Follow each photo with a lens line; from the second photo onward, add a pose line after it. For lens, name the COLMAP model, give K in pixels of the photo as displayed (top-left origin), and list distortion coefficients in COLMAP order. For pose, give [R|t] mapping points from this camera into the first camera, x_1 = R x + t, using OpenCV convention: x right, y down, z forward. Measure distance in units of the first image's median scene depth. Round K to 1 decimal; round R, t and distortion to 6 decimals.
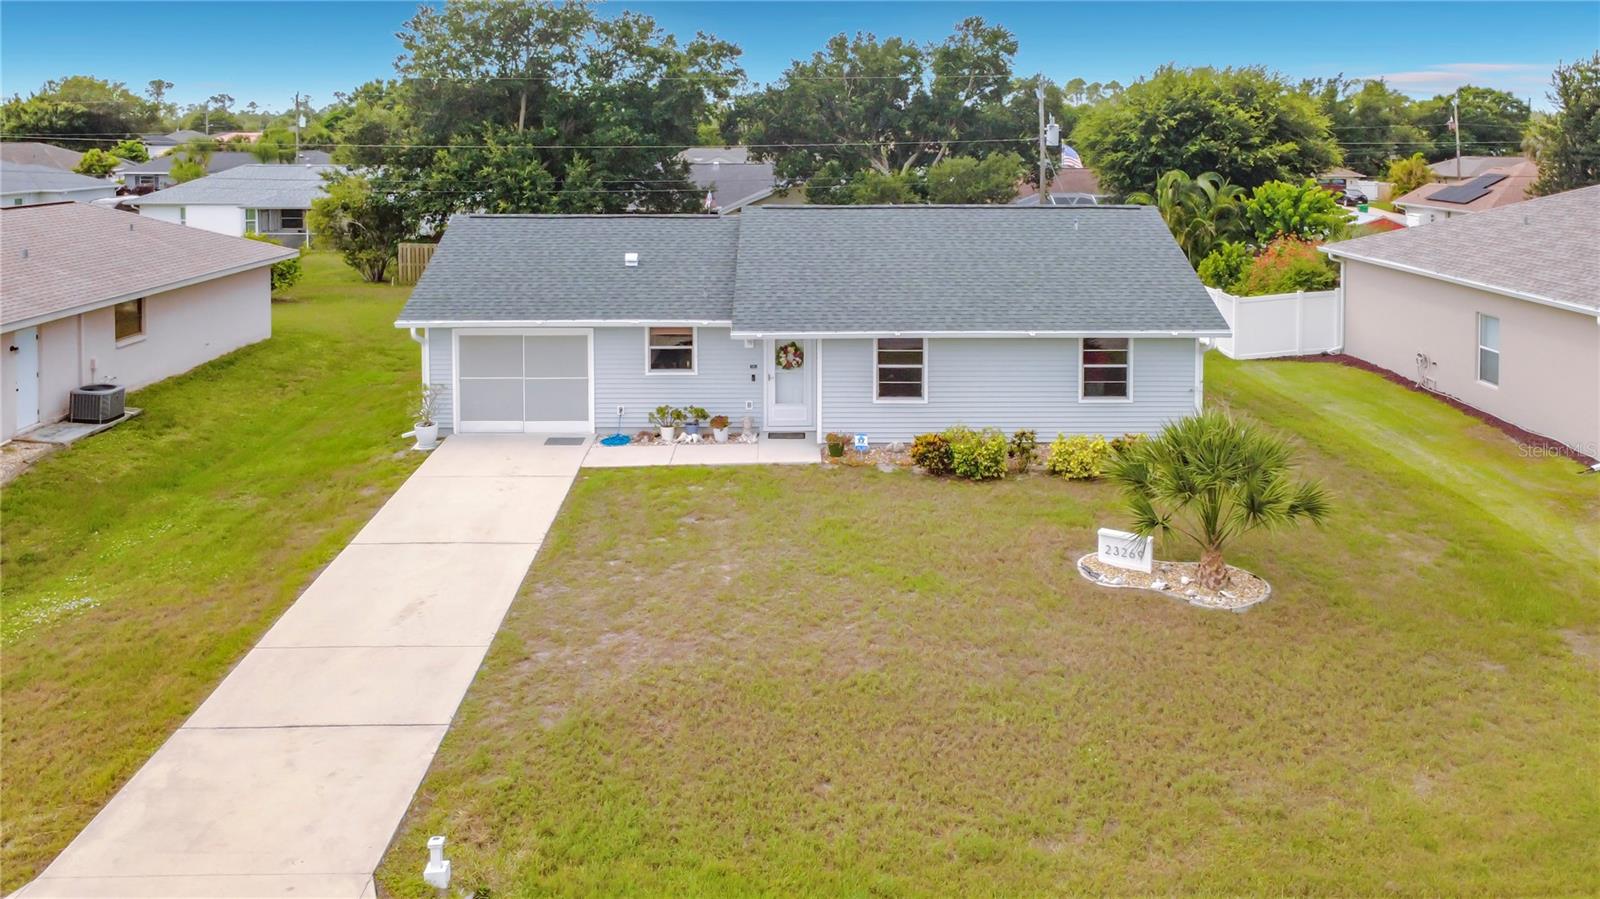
lens RADIAL K [[1240.8, 0, 796.3], [0, 1240.8, 173.9], [0, 0, 1]] dist [-0.002593, 0.000204]
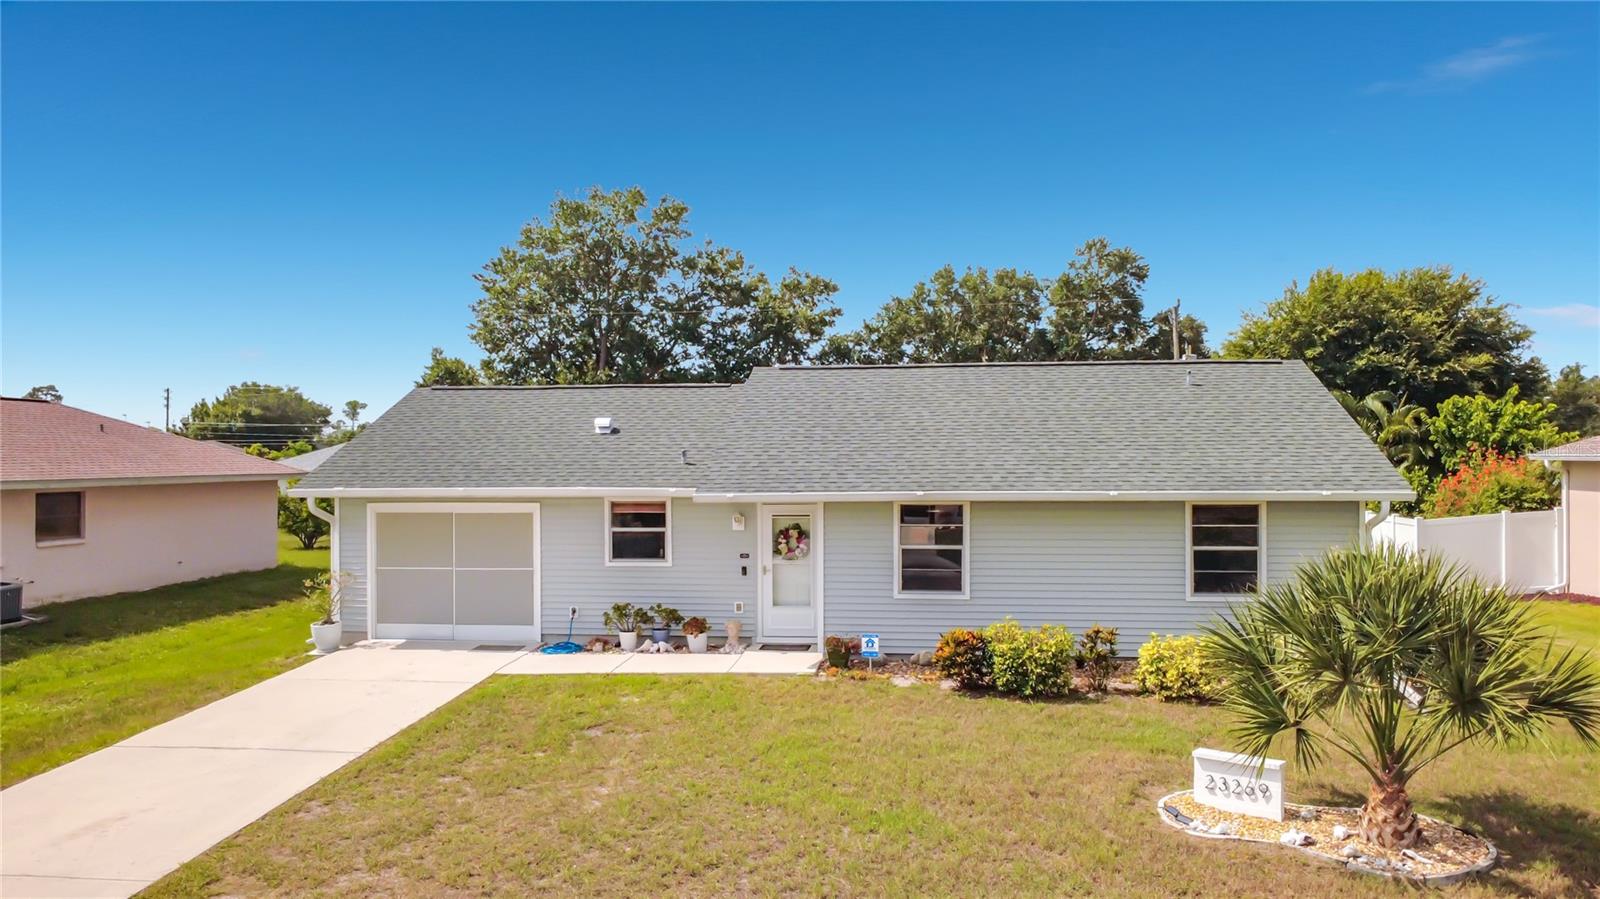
lens RADIAL K [[1197.7, 0, 798.9], [0, 1197.7, 445.0], [0, 0, 1]] dist [-0.002481, -0.000330]
pose [[0.991038, -0.006445, -0.133421, 0.103620], [0.000519, 0.999014, -0.044403, 0.129571], [0.133576, 0.043936, 0.990064, 0.301566]]
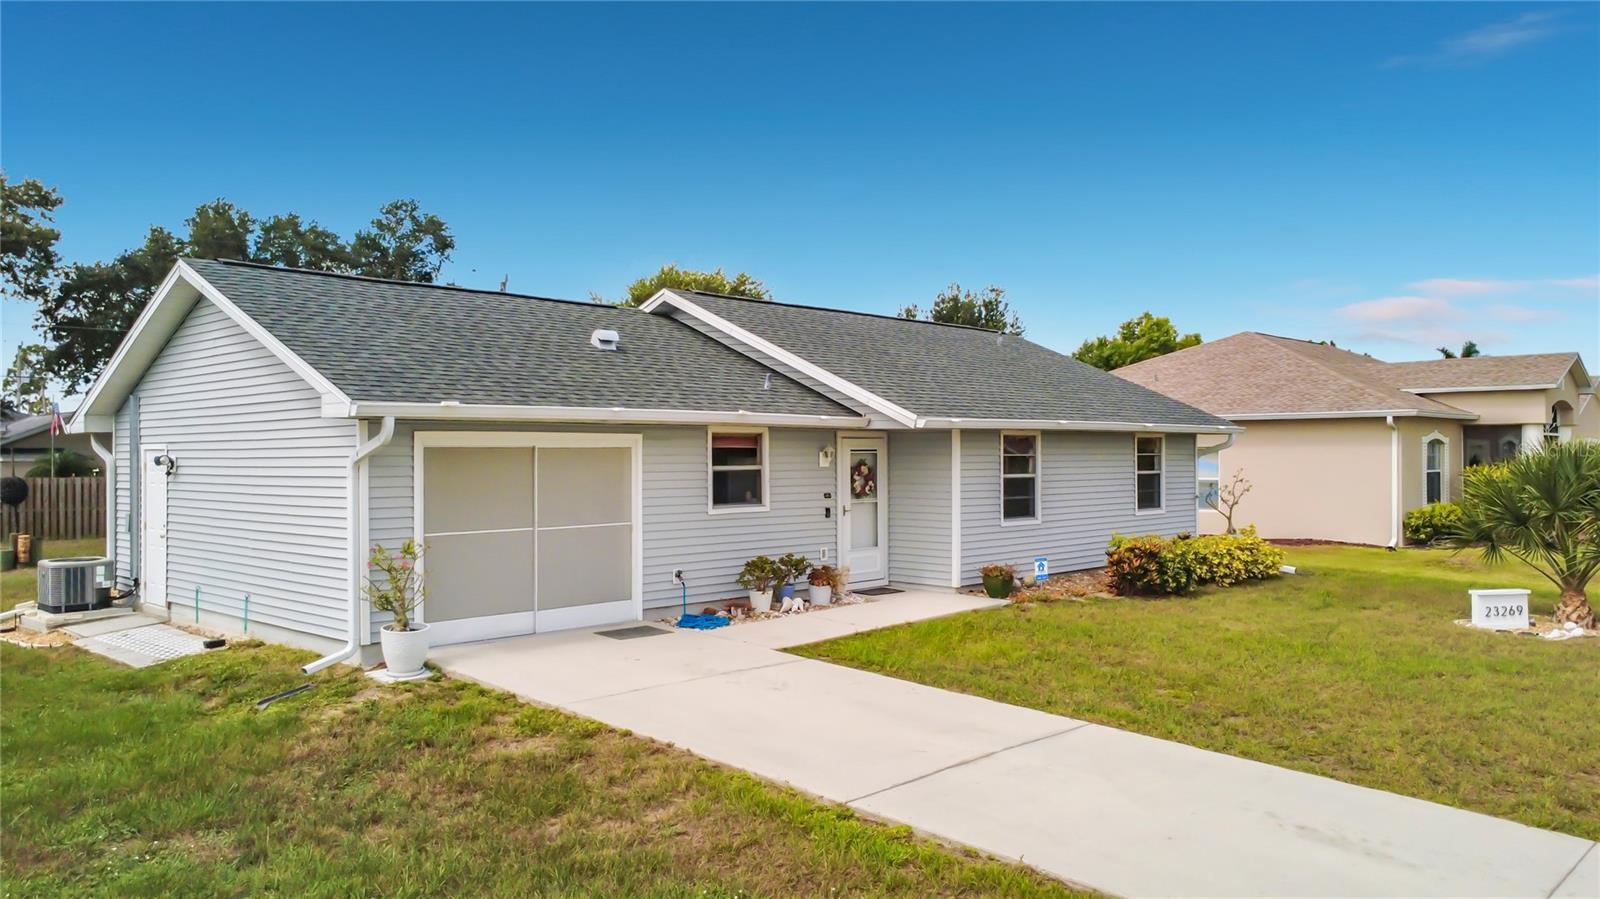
lens RADIAL K [[1178.8, 0, 796.6], [0, 1178.8, 442.9], [0, 0, 1]] dist [-0.000374, 0.000729]
pose [[0.699280, 0.003916, 0.714837, -0.539331], [0.028894, 0.999013, -0.033738, 0.159201], [-0.714264, 0.044247, 0.698477, 0.609989]]
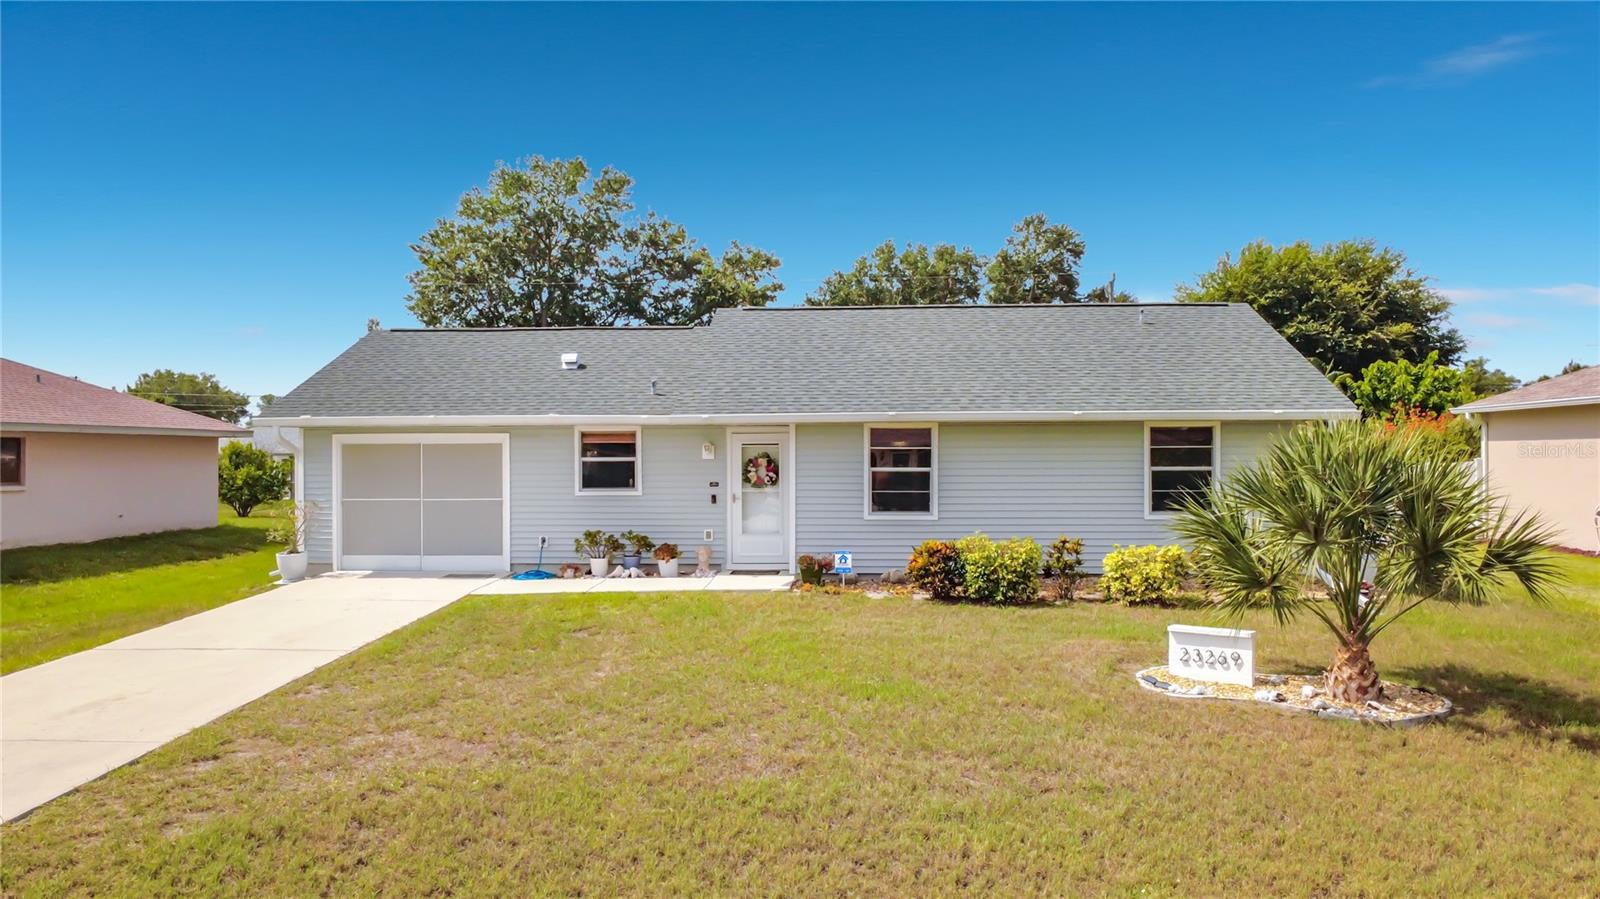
lens RADIAL K [[1199.2, 0, 797.8], [0, 1199.2, 448.0], [0, 0, 1]] dist [0.000548, -0.004775]
pose [[0.997392, -0.004183, -0.072053, 0.076252], [0.001141, 0.999108, -0.042204, 0.176775], [0.072165, 0.042012, 0.996508, 0.284251]]
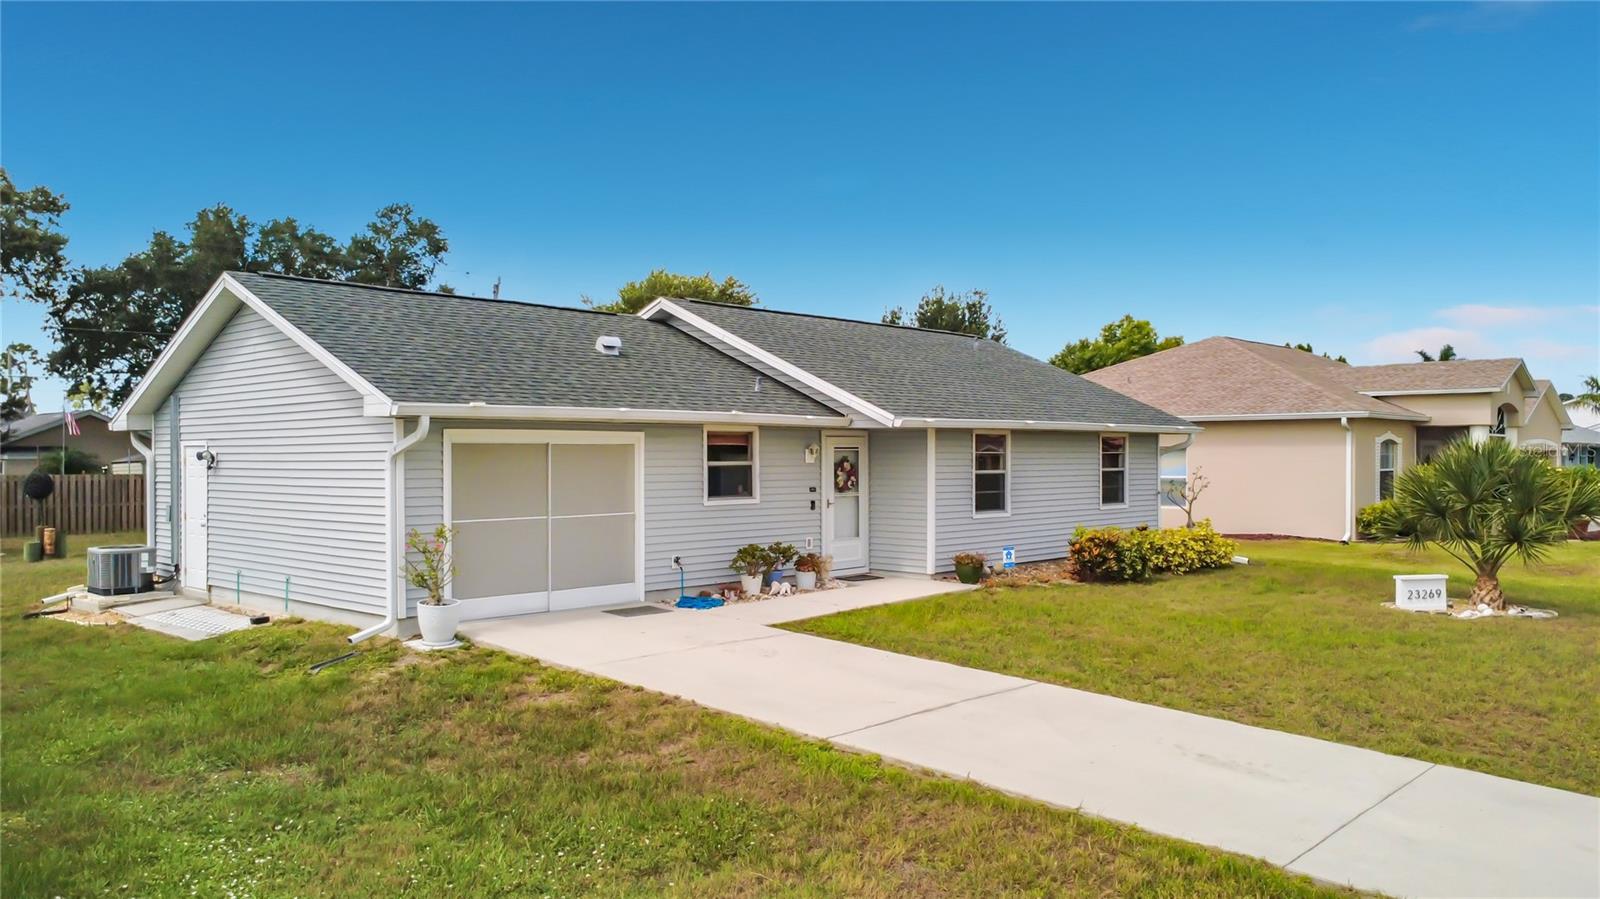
lens RADIAL K [[1194.7, 0, 799.4], [0, 1194.7, 454.0], [0, 0, 1]] dist [-0.019287, -0.002012]
pose [[0.688915, -0.001087, 0.724841, -0.588998], [0.027627, 0.999312, -0.024758, 0.163236], [-0.724316, 0.037081, 0.688471, 0.563361]]
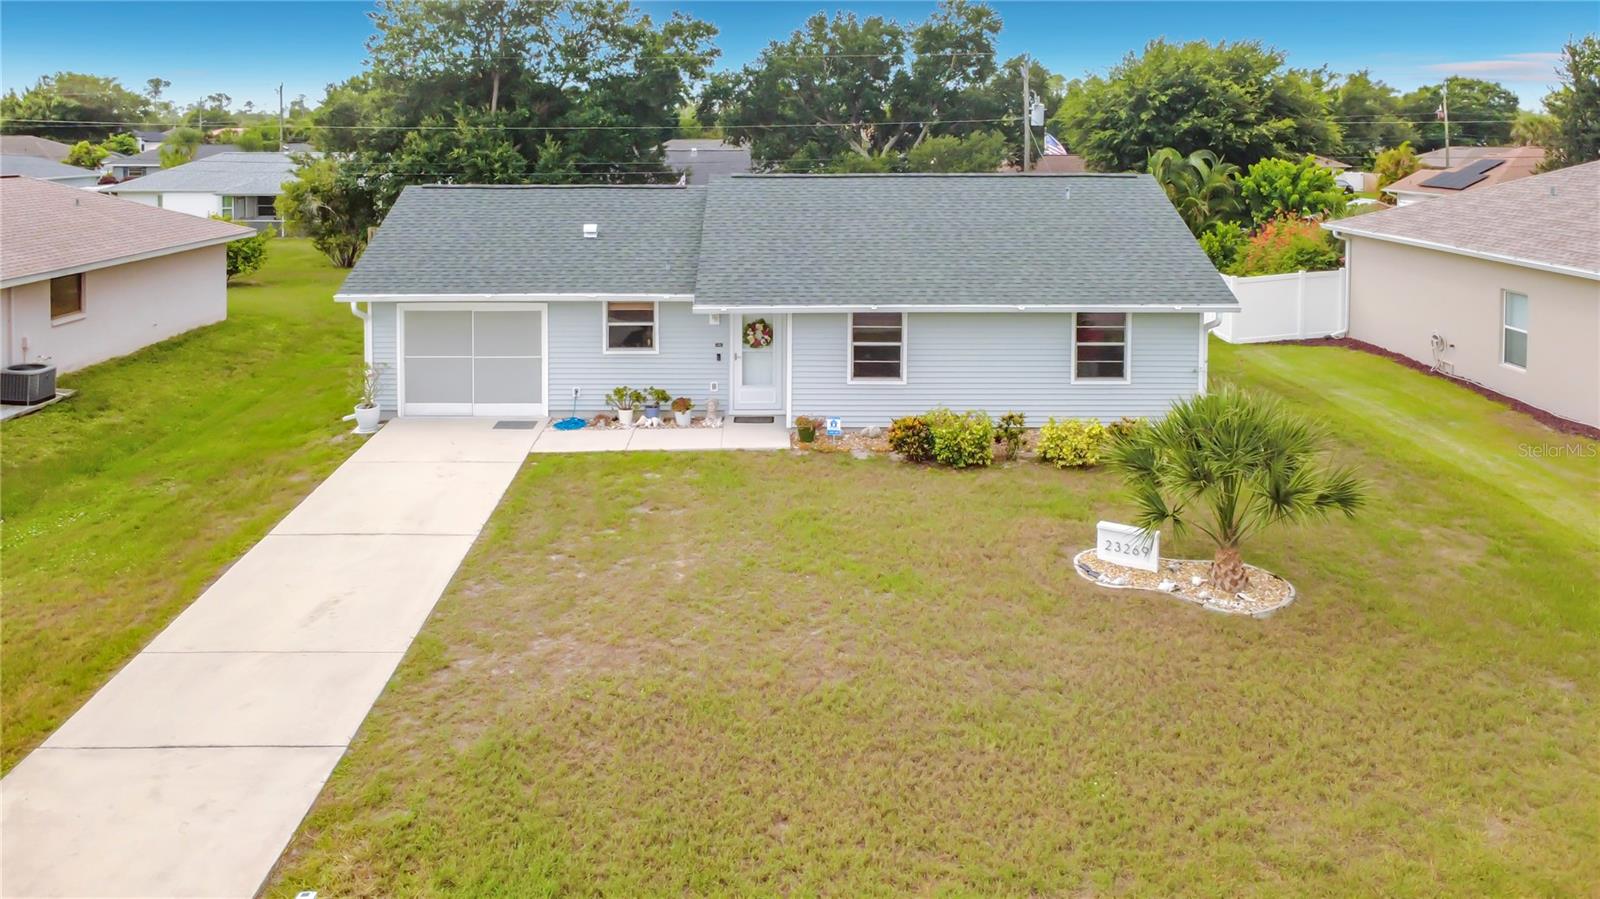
lens RADIAL K [[1214.8, 0, 756.0], [0, 1214.8, 180.2], [0, 0, 1]] dist [-0.003000, 0.001342]
pose [[0.999788, -0.001153, -0.020547, 0.013191], [0.001302, 0.999973, 0.007228, 0.027180], [0.020538, -0.007253, 0.999763, 0.099874]]
